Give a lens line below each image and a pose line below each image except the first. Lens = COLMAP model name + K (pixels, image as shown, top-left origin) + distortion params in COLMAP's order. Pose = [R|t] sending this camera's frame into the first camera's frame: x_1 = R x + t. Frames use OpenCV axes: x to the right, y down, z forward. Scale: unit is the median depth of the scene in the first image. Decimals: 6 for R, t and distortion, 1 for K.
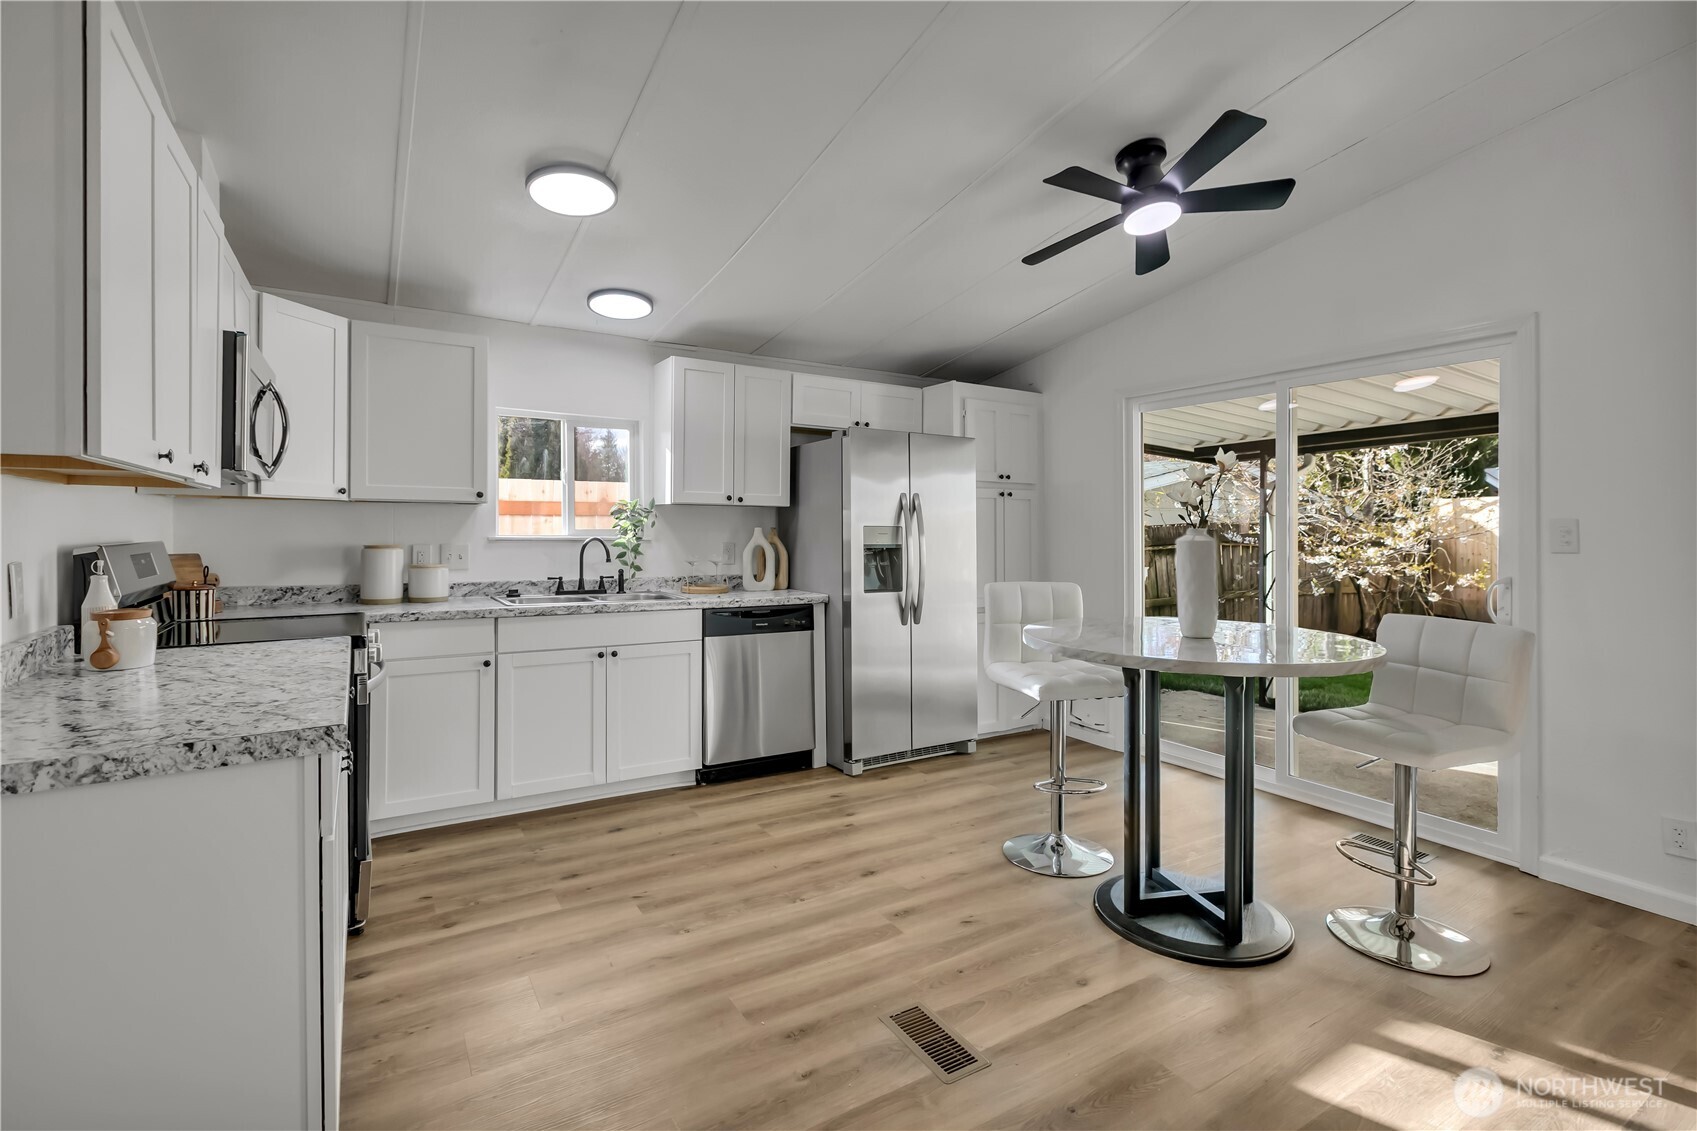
lens RADIAL K [[788.7, 0, 850.9], [0, 788.7, 527.0], [0, 0, 1]] dist [0.003201, 0.000393]
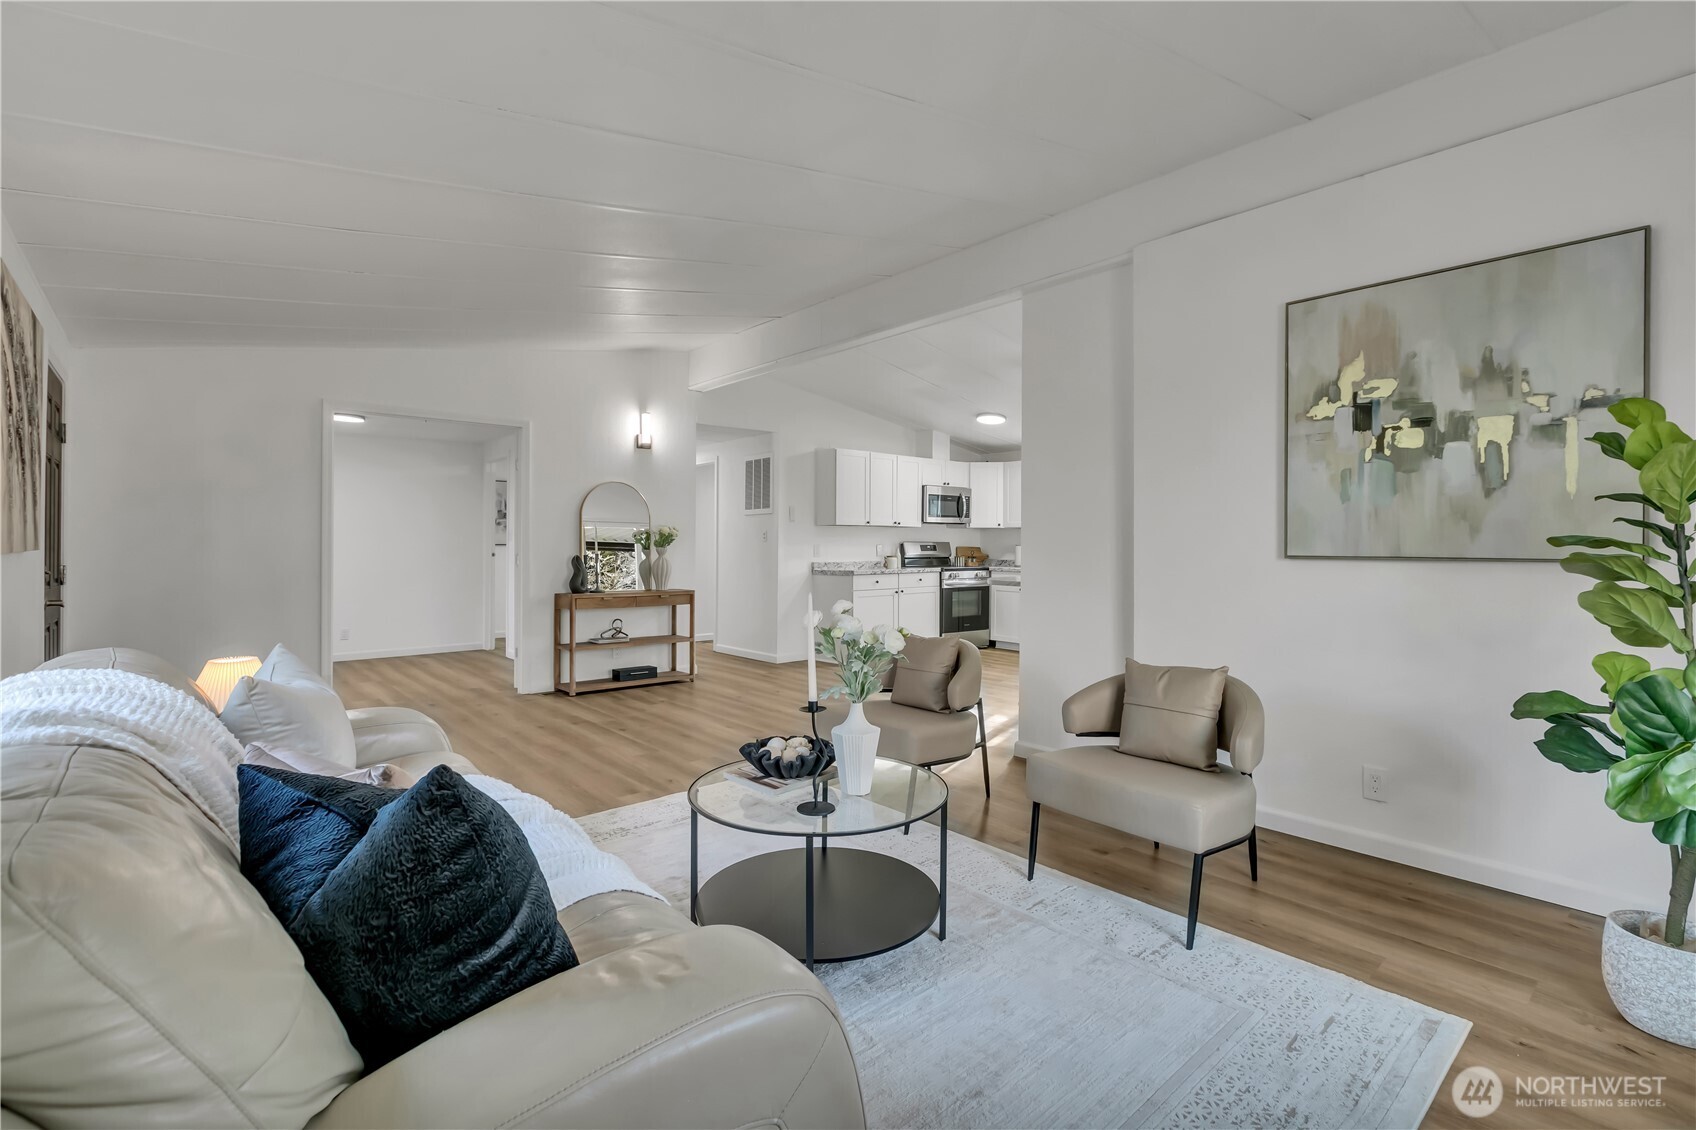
lens RADIAL K [[789.9, 0, 864.7], [0, 789.9, 542.1], [0, 0, 1]] dist [0.000254, -0.000294]
pose [[0.169640, -0.009639, -0.985459, 1.738833], [-0.001599, 0.999948, -0.010056, 0.037672], [0.985505, 0.003281, 0.169616, 0.048633]]
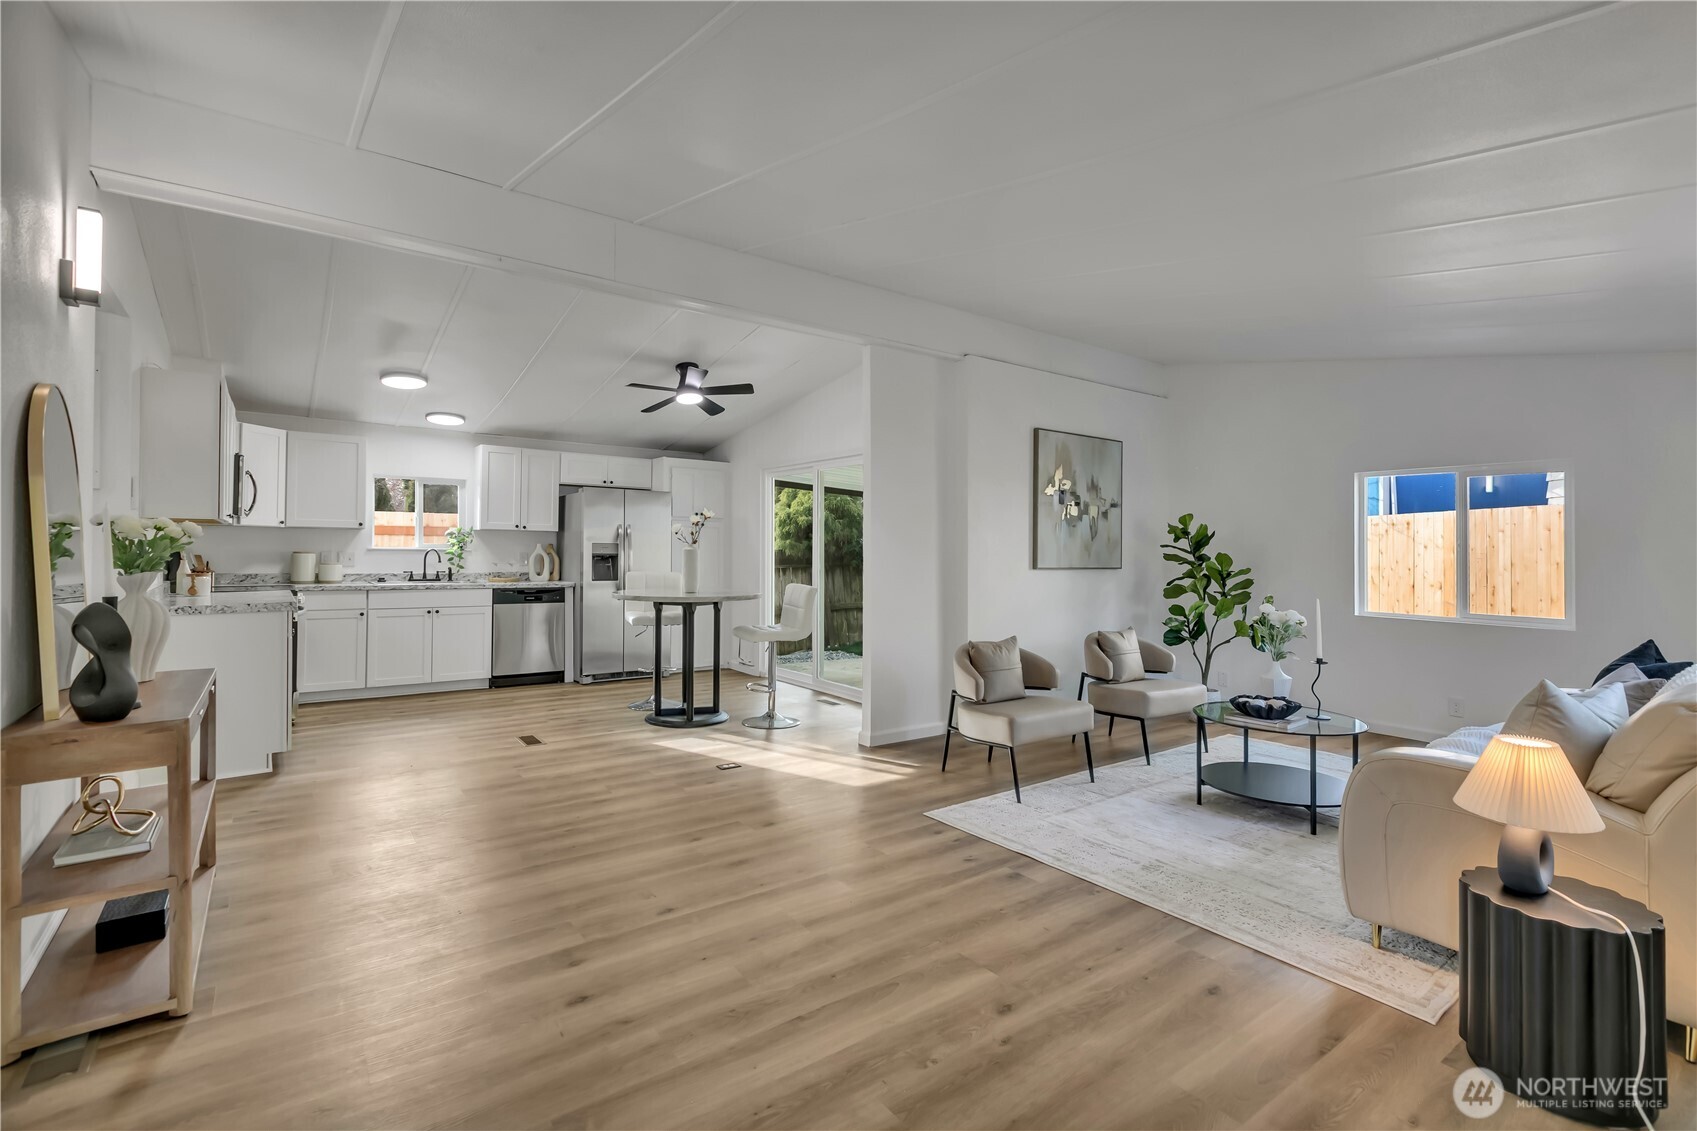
lens RADIAL K [[774.1, 0, 863.4], [0, 774.1, 541.3], [0, 0, 1]] dist [0.000559, 0.000244]
pose [[0.995568, 0.006281, 0.093831, 0.489596], [-0.005622, 0.999958, -0.007290, 0.004330], [-0.093873, 0.006730, 0.995561, -0.839927]]
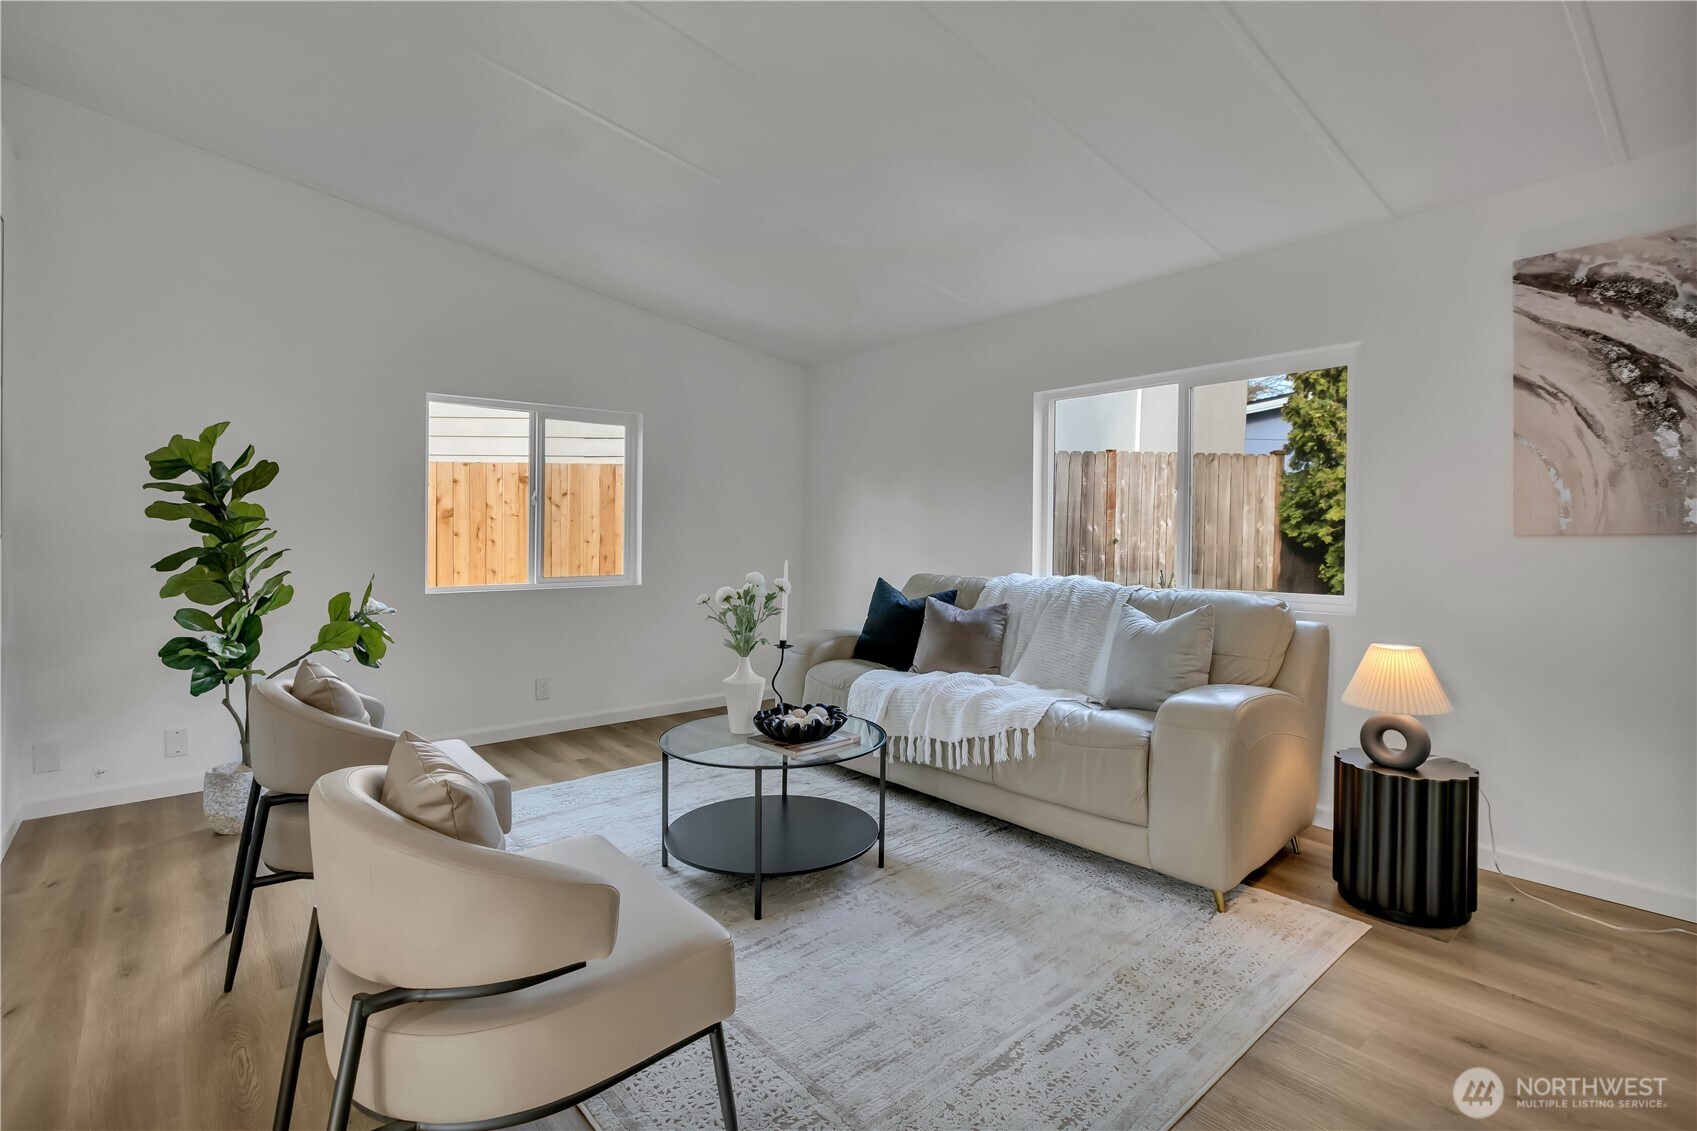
lens RADIAL K [[802.9, 0, 853.1], [0, 802.9, 544.1], [0, 0, 1]] dist [0.001458, -0.000047]
pose [[-0.145828, -0.024561, 0.989005, 0.406152], [-0.002078, 0.999697, 0.024520, 0.034669], [-0.989308, 0.001521, -0.145835, 0.153440]]
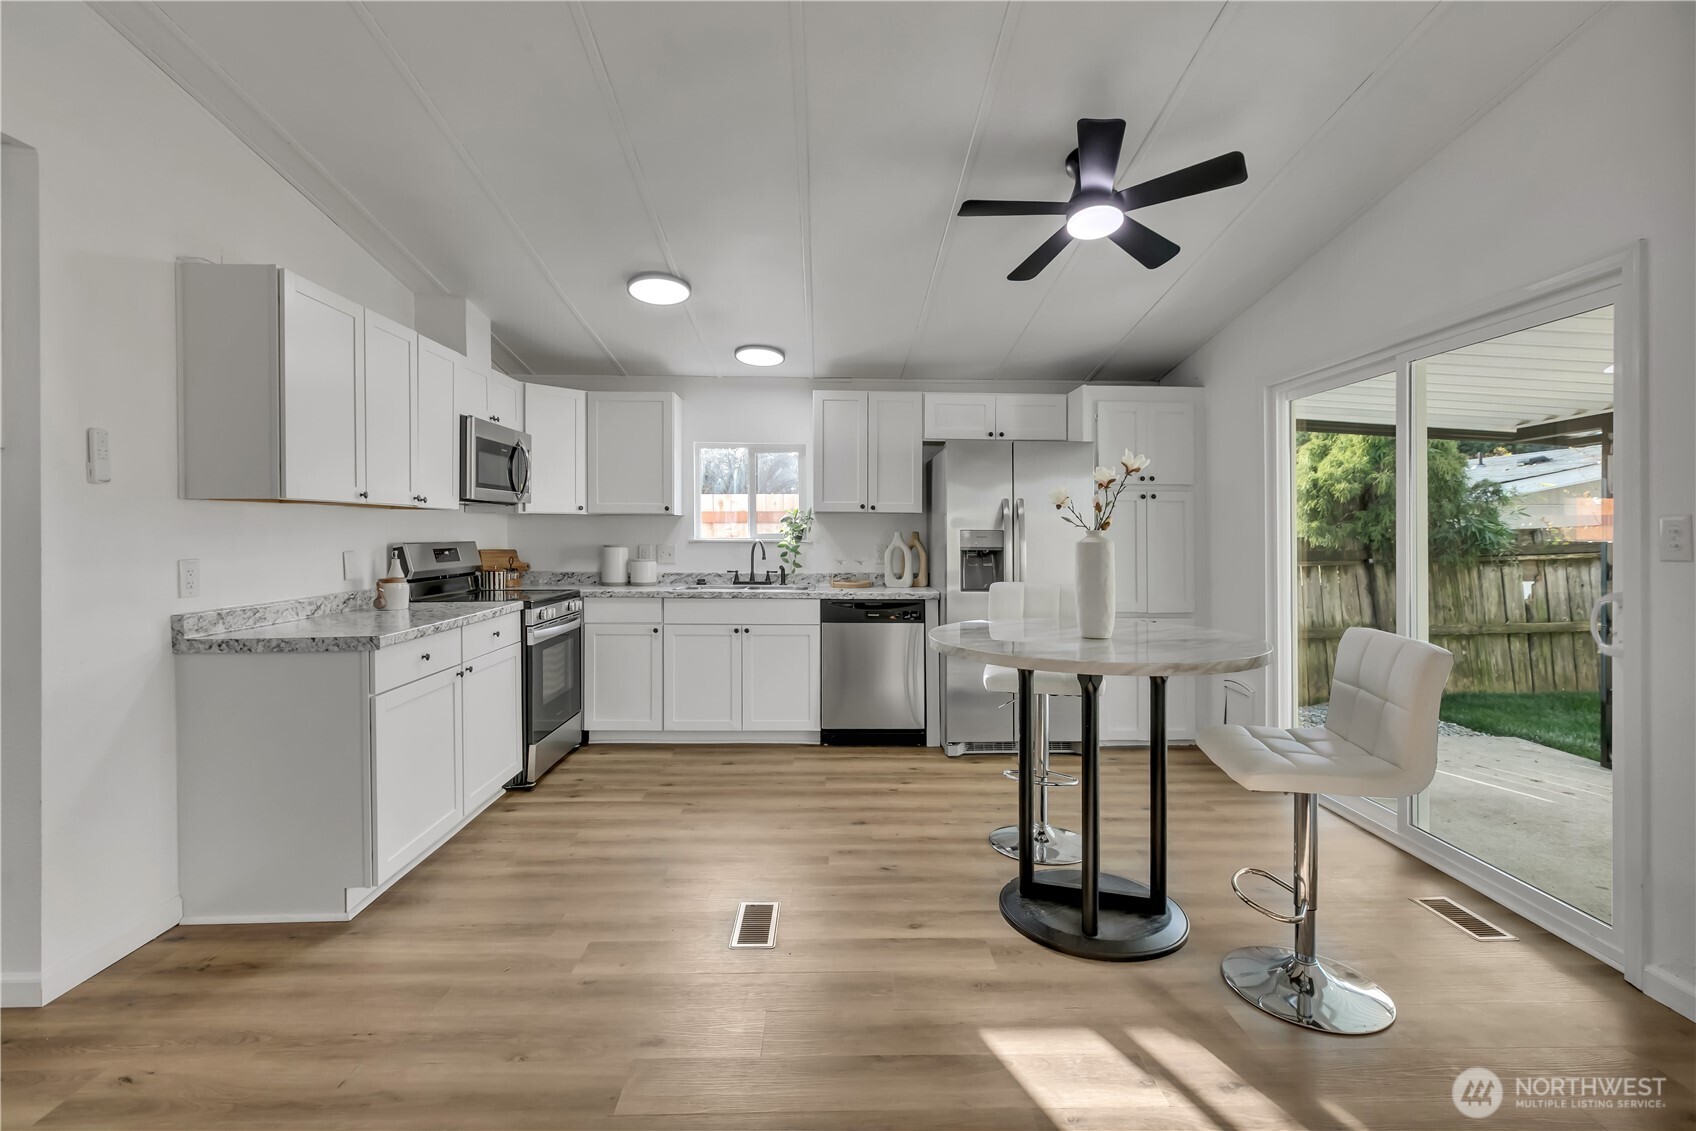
lens RADIAL K [[784.9, 0, 848.2], [0, 784.9, 536.9], [0, 0, 1]] dist [0.001212, 0.000992]
pose [[0.864703, -0.000385, -0.502284, 0.456268], [0.003407, 0.999981, 0.005099, 0.002235], [0.502272, -0.006121, 0.864688, -0.019771]]
